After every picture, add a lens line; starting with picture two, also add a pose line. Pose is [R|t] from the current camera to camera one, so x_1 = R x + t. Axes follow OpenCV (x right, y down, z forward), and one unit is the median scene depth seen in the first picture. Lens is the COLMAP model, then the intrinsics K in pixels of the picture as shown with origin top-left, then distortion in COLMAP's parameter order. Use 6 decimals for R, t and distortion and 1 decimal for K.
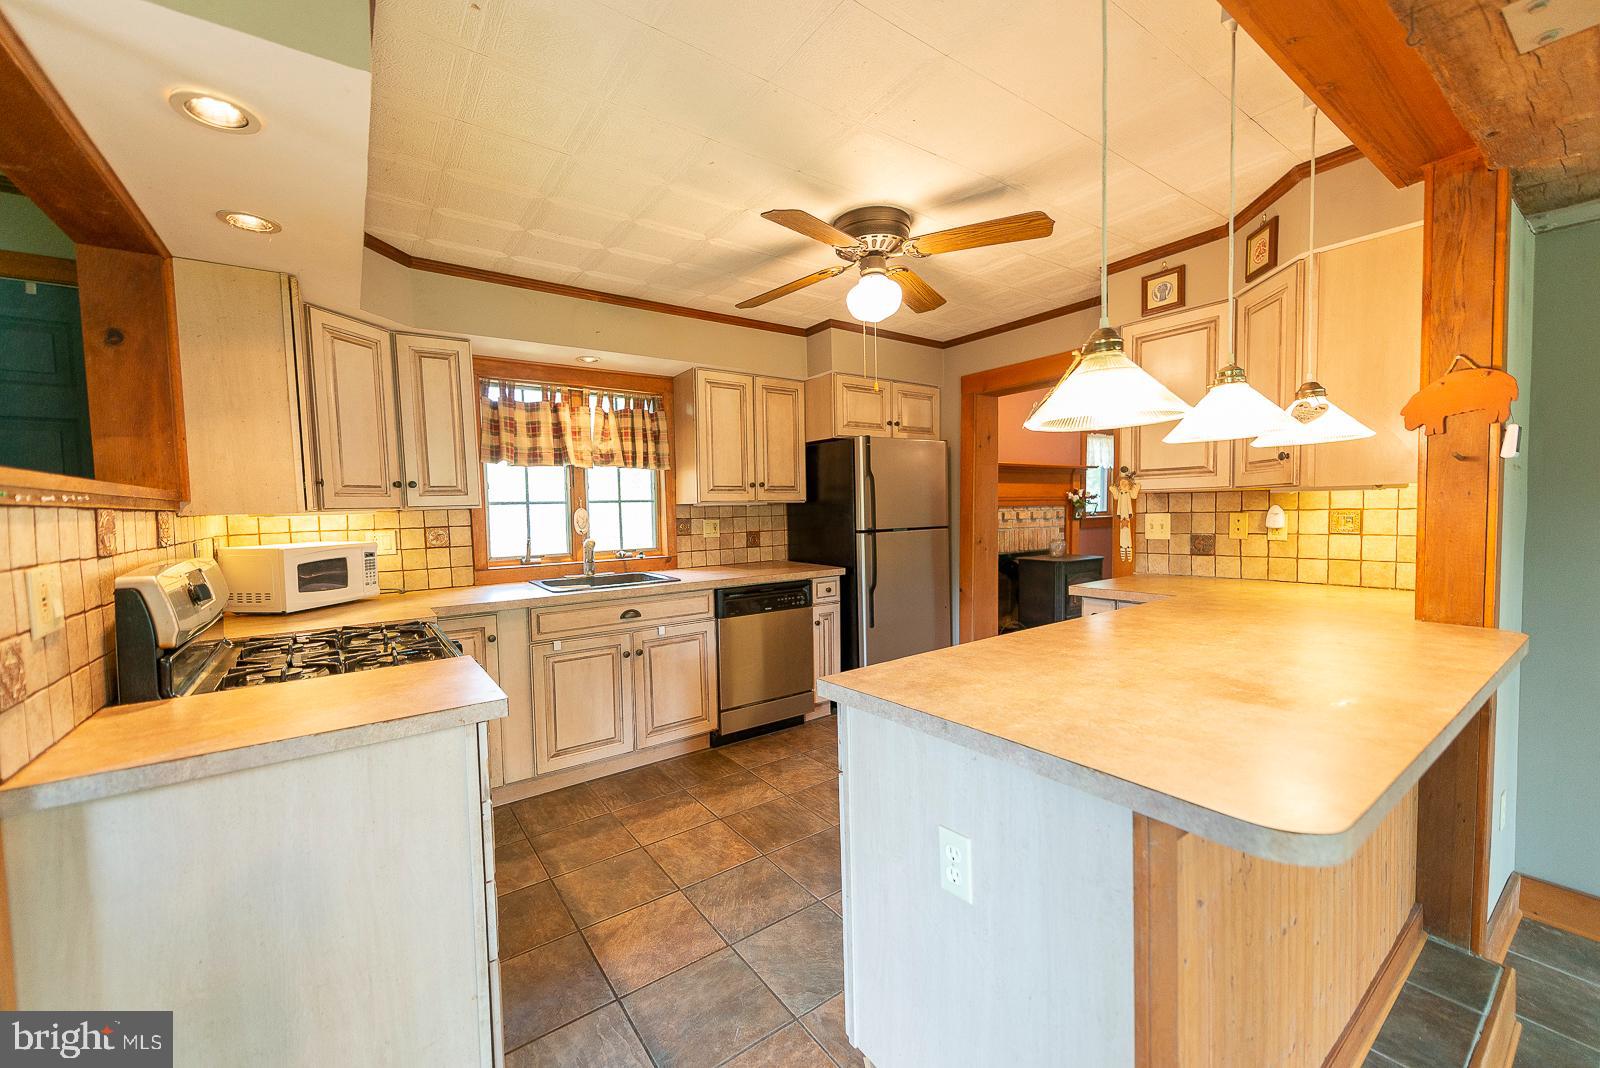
lens RADIAL K [[626.2, 0, 800.0], [0, 626.2, 534.6], [0, 0, 1]] dist [0.015366, -0.000038]
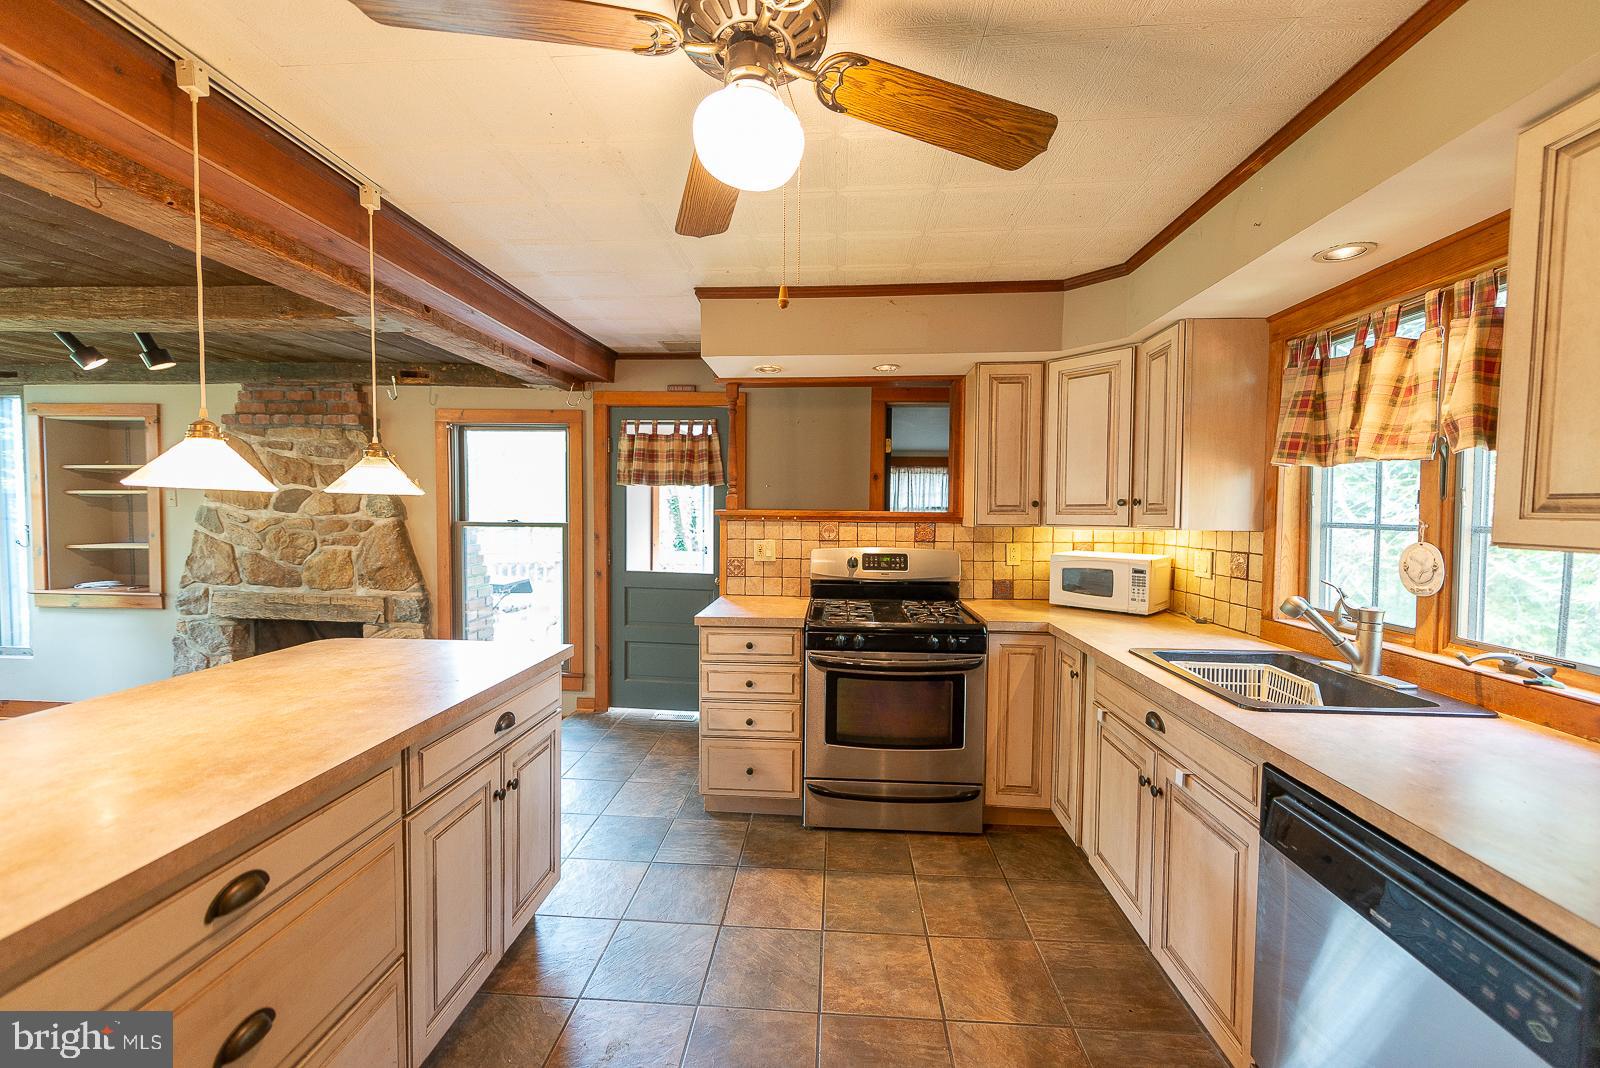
lens RADIAL K [[626.2, 0, 794.3], [0, 626.2, 537.6], [0, 0, 1]] dist [0.015366, -0.000038]
pose [[-0.639946, 0.055679, -0.766400, 0.367554], [-0.027360, 0.995088, 0.095139, -0.086761], [0.767933, 0.081853, -0.635279, 1.029591]]
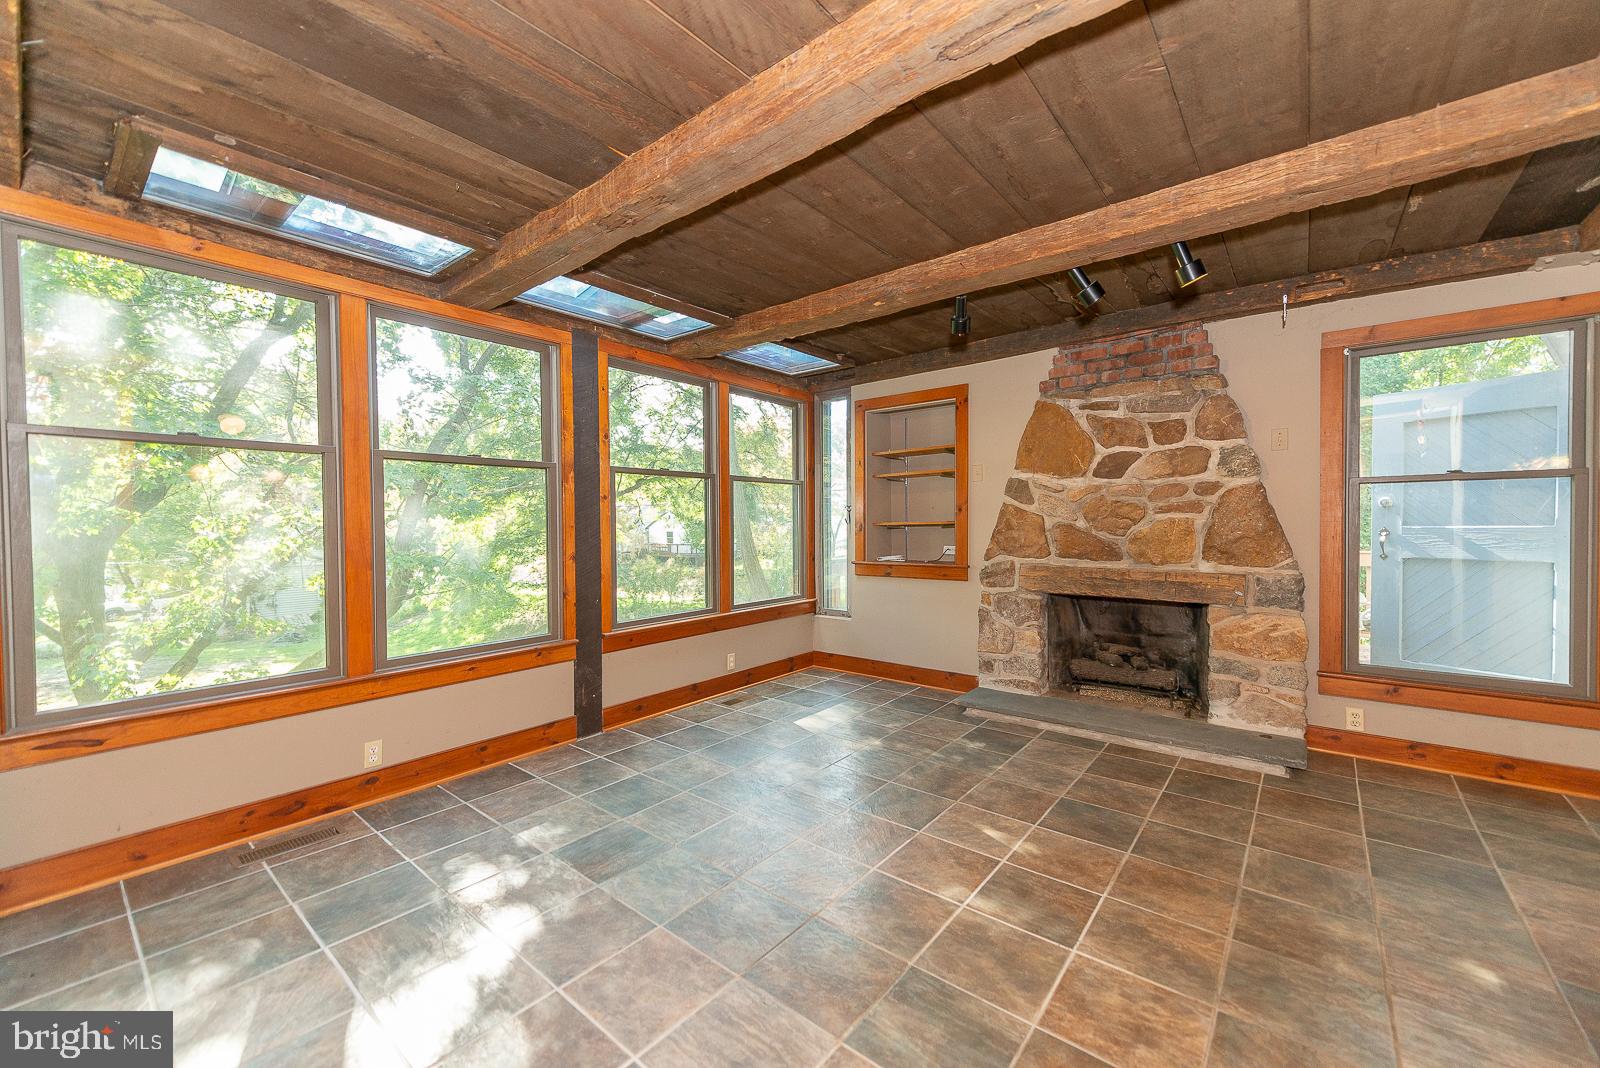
lens RADIAL K [[626.2, 0, 793.4], [0, 626.2, 532.8], [0, 0, 1]] dist [0.015366, -0.000038]
pose [[-0.965852, 0.038923, -0.256155, 0.914285], [0.023907, 0.997822, 0.061480, 0.029180], [0.257990, 0.053256, -0.964679, 0.388499]]
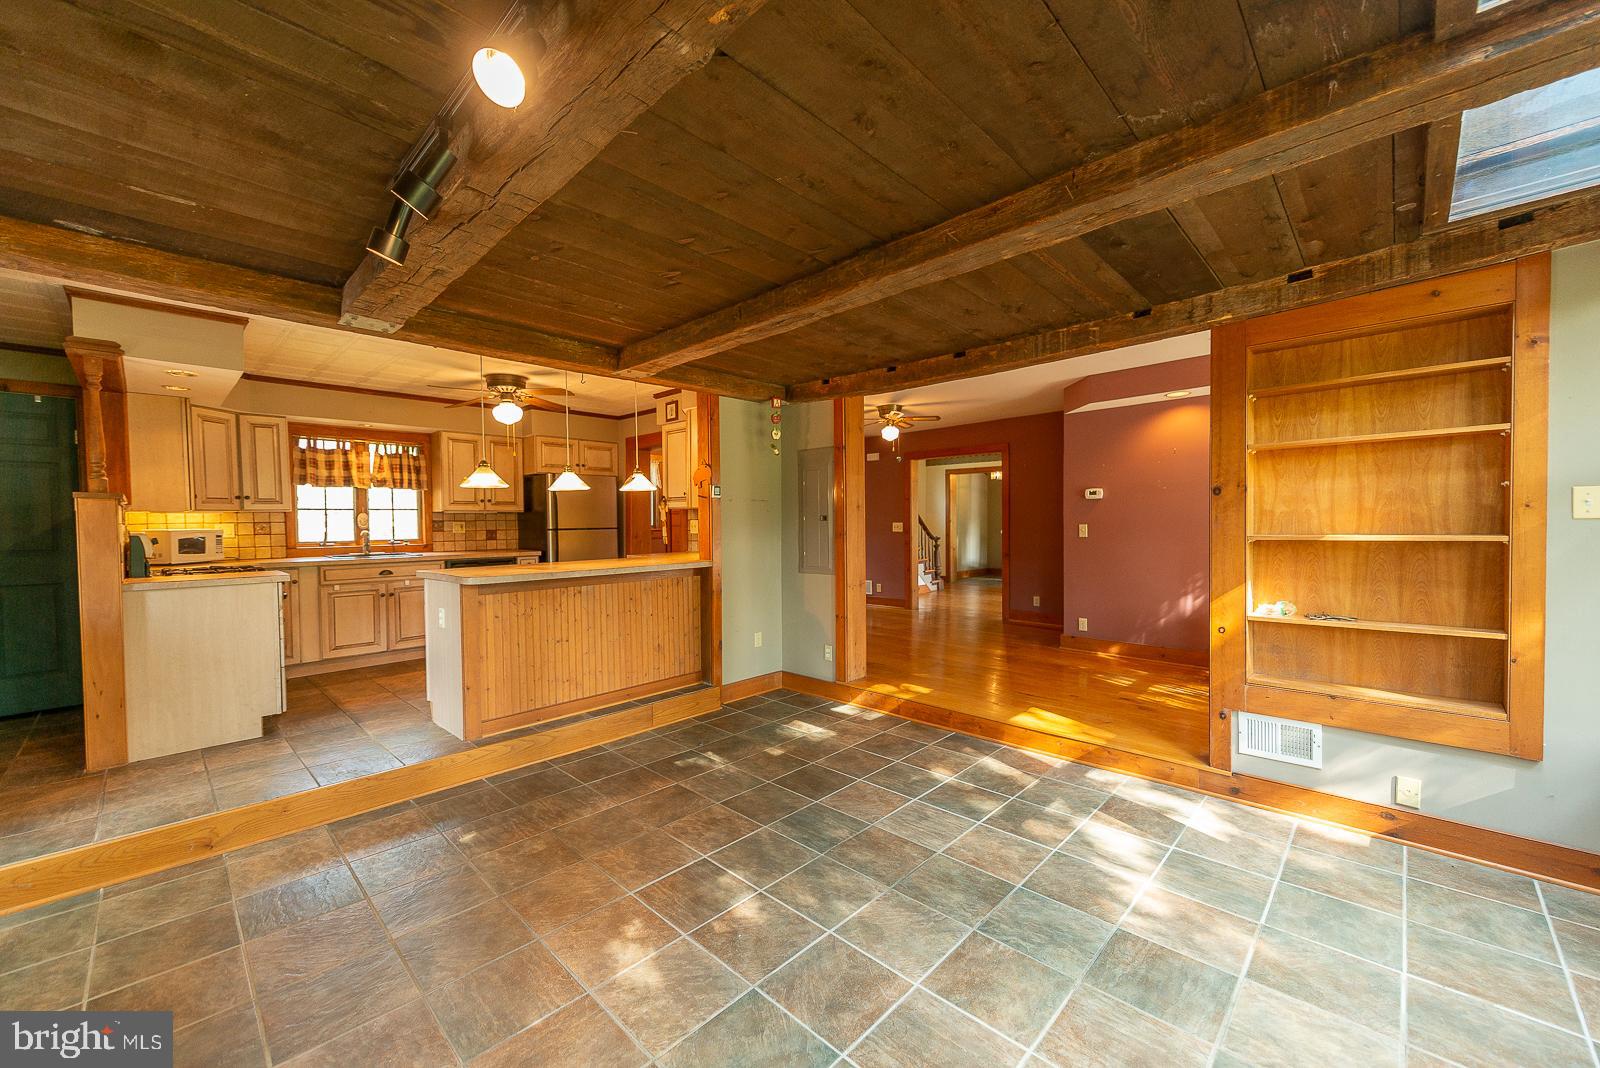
lens RADIAL K [[626.2, 0, 793.1], [0, 626.2, 533.8], [0, 0, 1]] dist [0.015366, -0.000038]
pose [[0.983844, 0.009369, 0.178784, 0.503775], [-0.005160, 0.999699, -0.023989, 0.050048], [-0.178955, 0.022679, 0.983596, -0.892876]]
